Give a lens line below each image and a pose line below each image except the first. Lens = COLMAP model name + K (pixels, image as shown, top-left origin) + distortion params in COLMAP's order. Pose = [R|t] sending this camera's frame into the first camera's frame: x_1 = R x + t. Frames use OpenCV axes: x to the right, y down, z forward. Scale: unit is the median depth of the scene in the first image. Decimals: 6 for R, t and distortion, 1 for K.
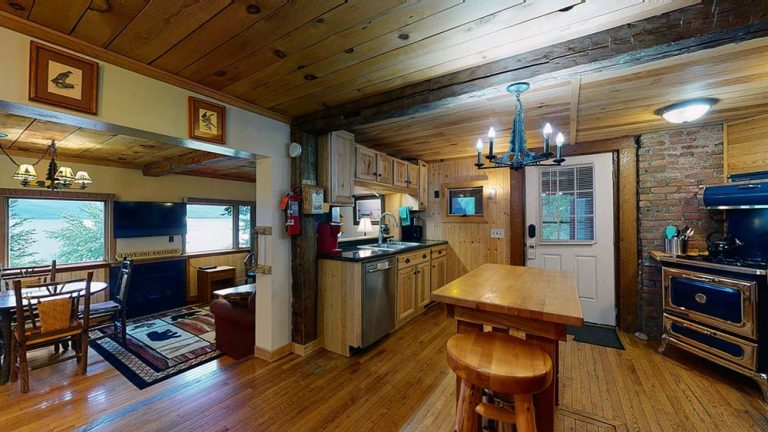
lens RADIAL K [[284.6, 0, 381.2], [0, 284.6, 217.6], [0, 0, 1]] dist [-0.000774, 0.000090]
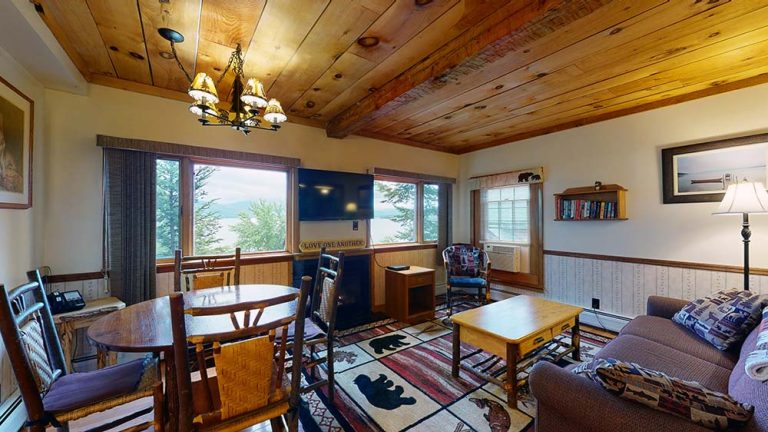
lens RADIAL K [[279.7, 0, 374.2], [0, 279.7, 218.1], [0, 0, 1]] dist [0.011069, 0.000009]
pose [[0.925003, 0.002256, -0.379954, -0.641621], [-0.001481, 0.999996, 0.002331, 0.082778], [0.379957, -0.001593, 0.925003, 0.542466]]
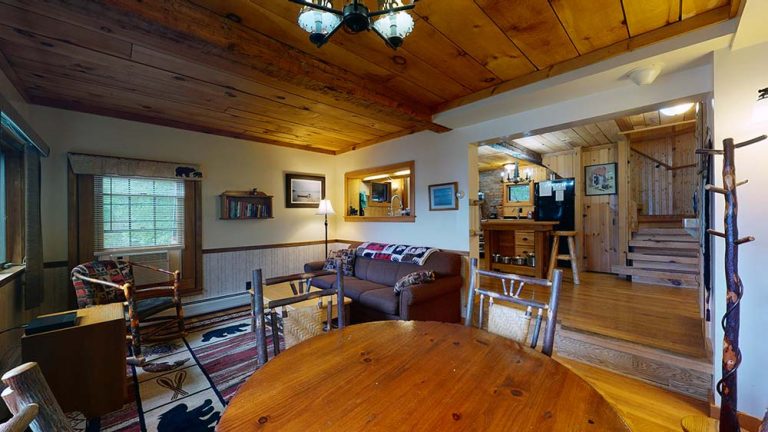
lens RADIAL K [[288.0, 0, 386.3], [0, 288.0, 219.2], [0, 0, 1]] dist [-0.000070, 0.000083]
pose [[0.197556, -0.006734, 0.980269, -1.368272], [0.004707, 0.999971, 0.005921, 0.088448], [-0.980280, 0.003444, 0.197582, 0.883996]]
